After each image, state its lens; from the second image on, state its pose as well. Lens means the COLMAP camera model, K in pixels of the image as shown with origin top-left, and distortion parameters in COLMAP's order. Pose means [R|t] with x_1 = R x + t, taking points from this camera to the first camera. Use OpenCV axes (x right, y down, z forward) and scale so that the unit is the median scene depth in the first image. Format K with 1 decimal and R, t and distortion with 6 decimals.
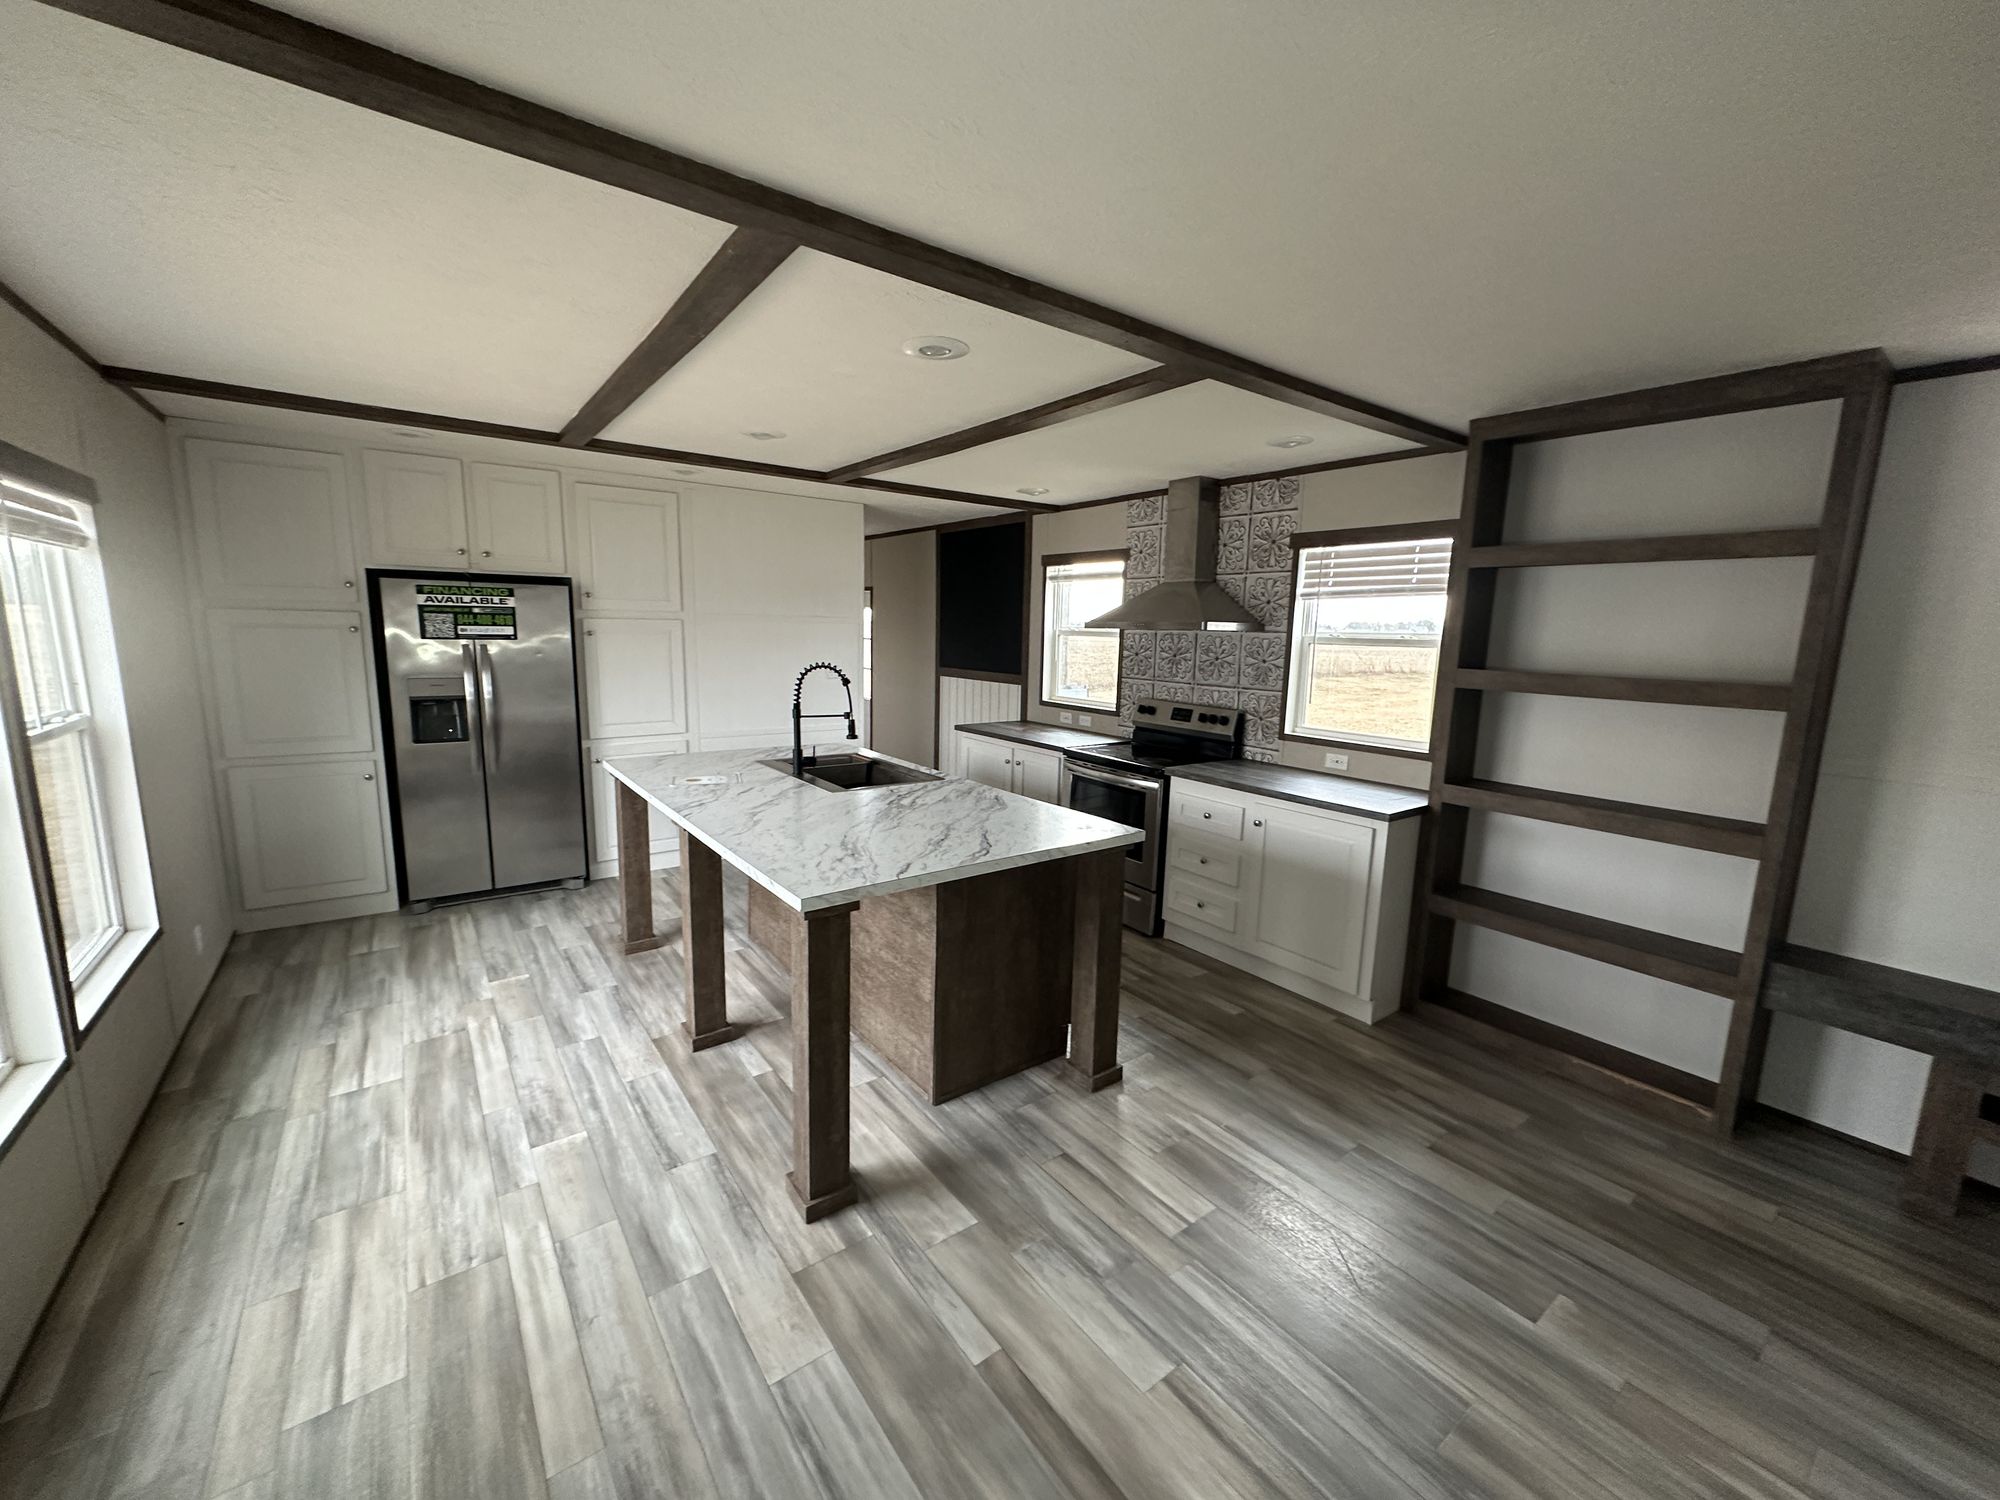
lens RADIAL K [[794.3, 0, 999.8], [0, 794.3, 752.0], [0, 0, 1]] dist [-0.003302, 0.000638]
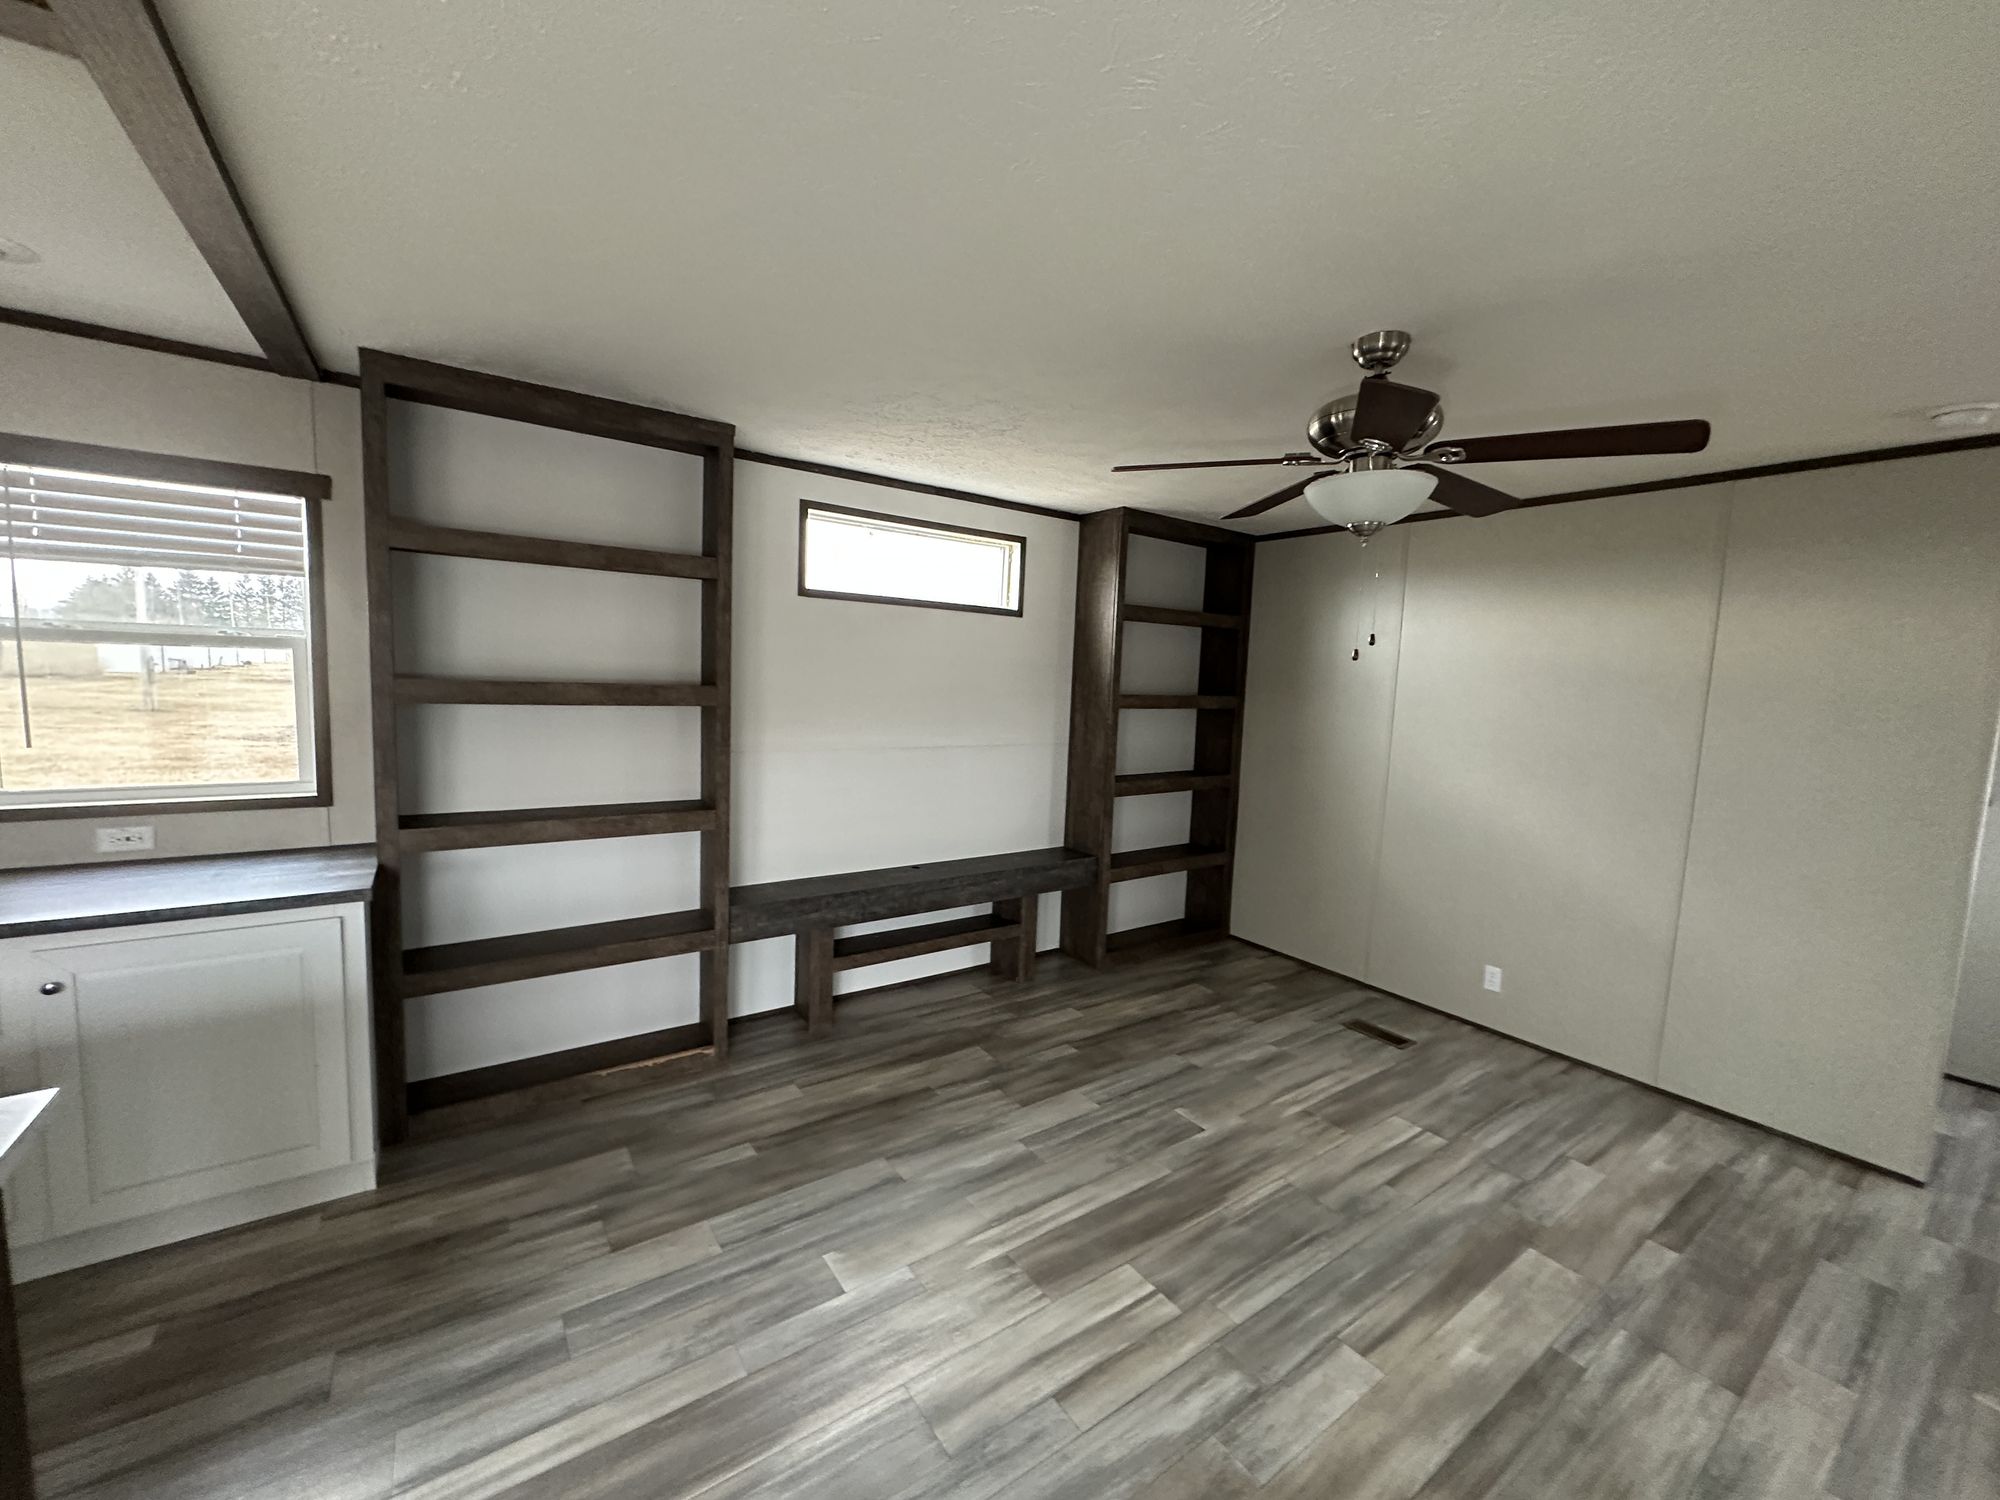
lens RADIAL K [[794.3, 0, 998.8], [0, 794.3, 750.0], [0, 0, 1]] dist [-0.003302, 0.000638]
pose [[0.029714, -0.122450, 0.992030, -0.159064], [0.116213, 0.986161, 0.118245, -0.055795], [-0.992780, 0.111774, 0.043533, 0.371443]]
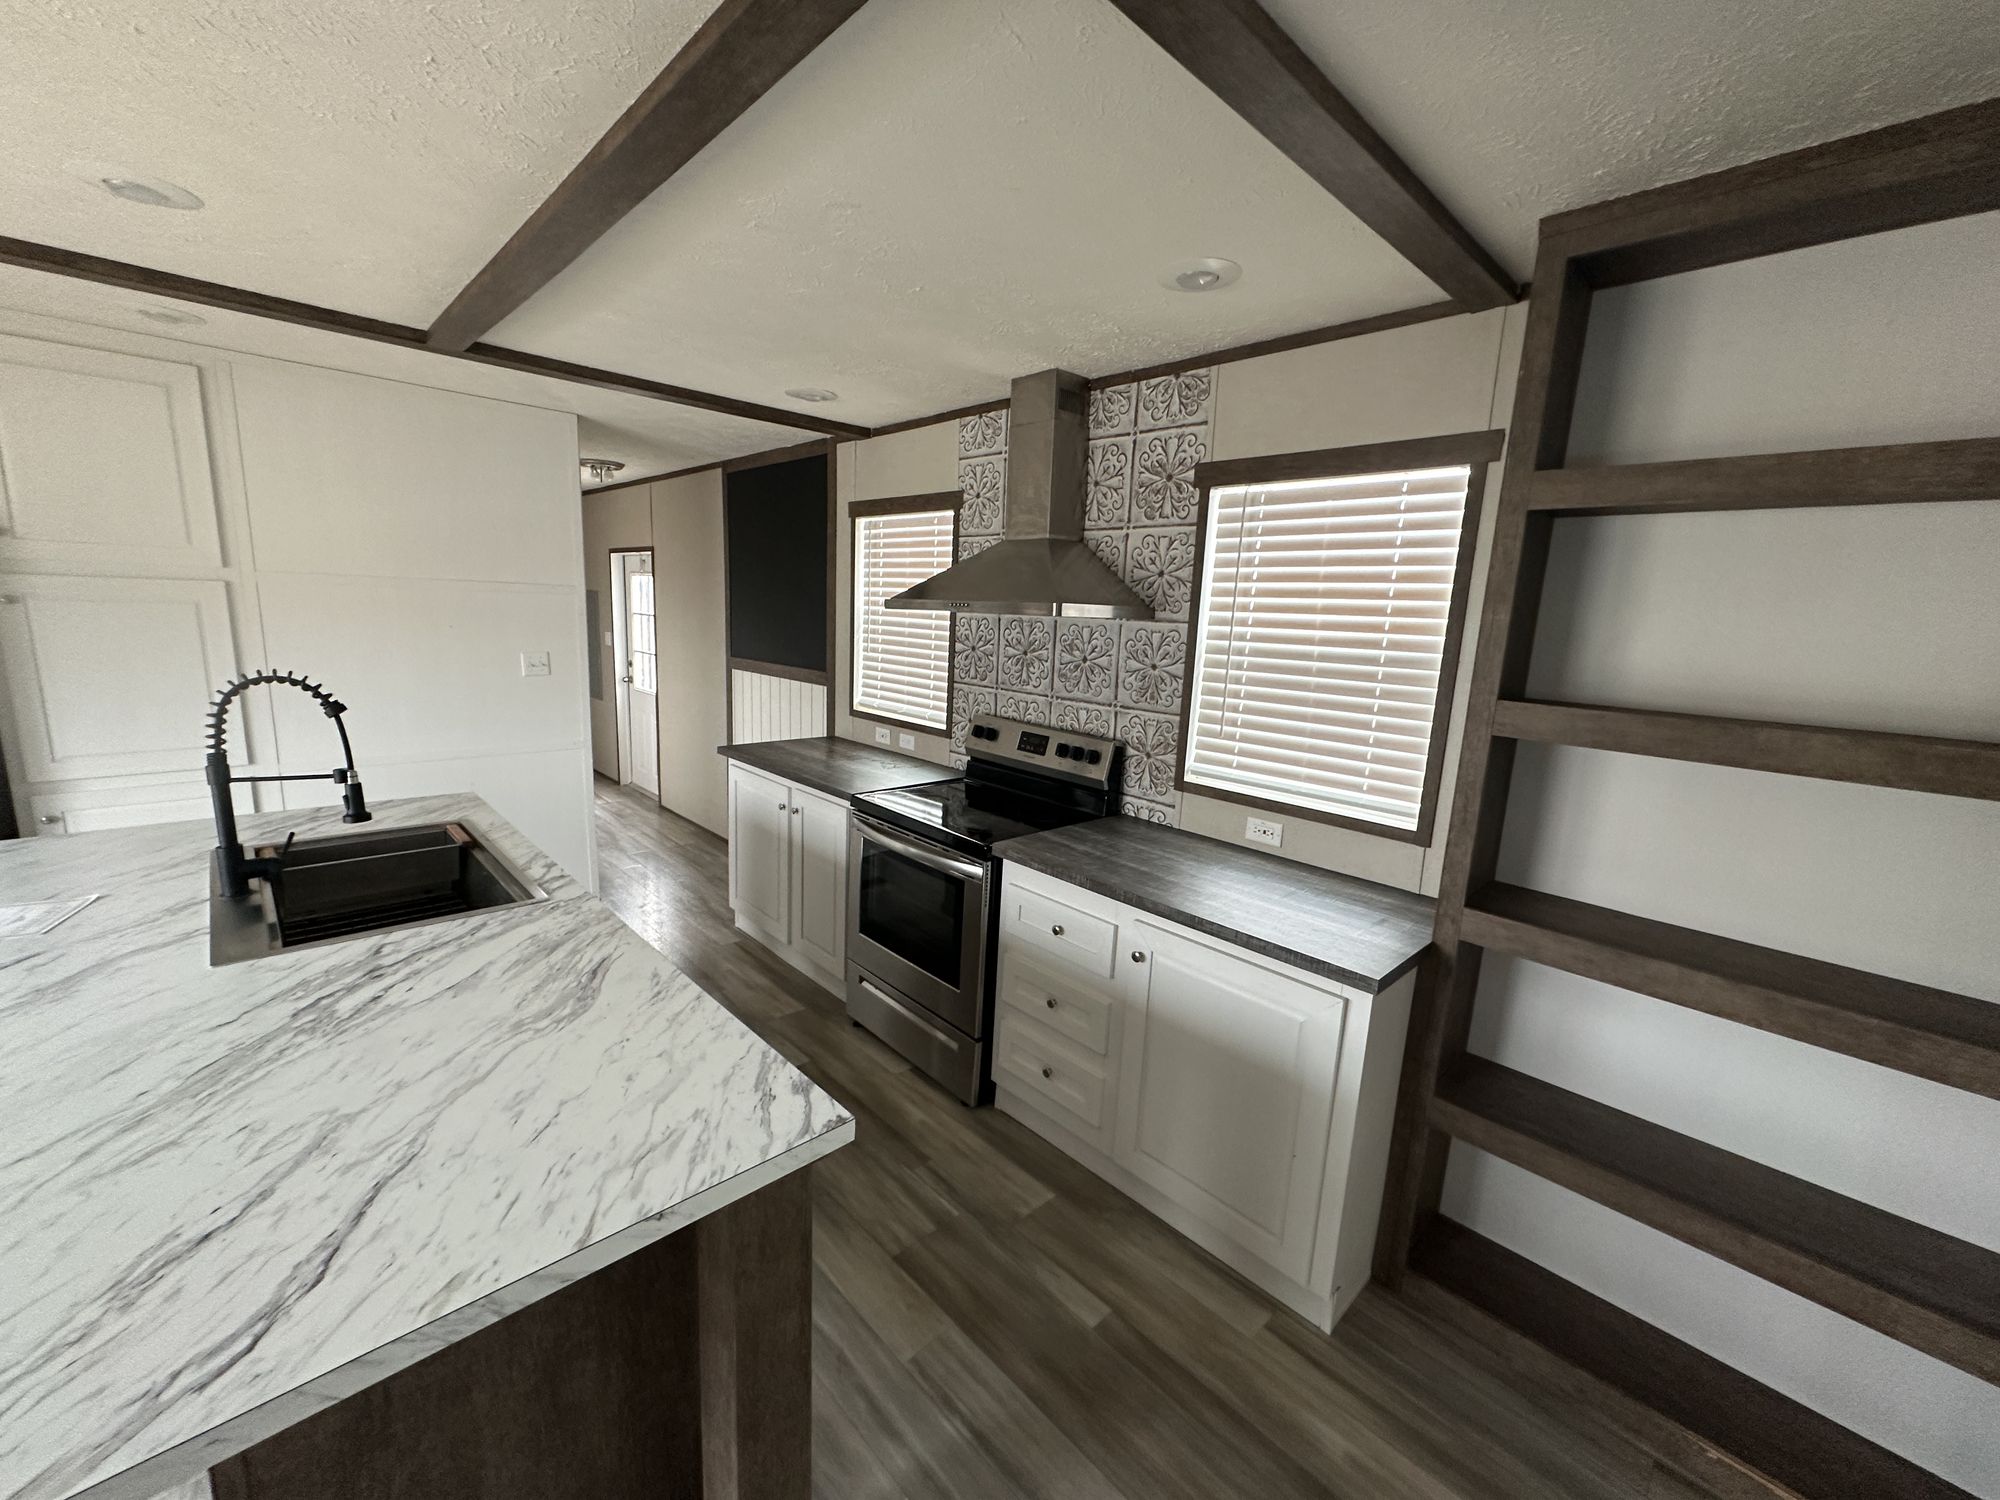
lens RADIAL K [[794.3, 0, 1001.8], [0, 794.3, 752.7], [0, 0, 1]] dist [-0.003302, 0.000638]
pose [[0.992386, -0.001318, 0.123160, 0.166176], [-0.002183, 0.999598, 0.028282, -0.079032], [-0.123148, -0.028336, 0.991984, 0.474567]]
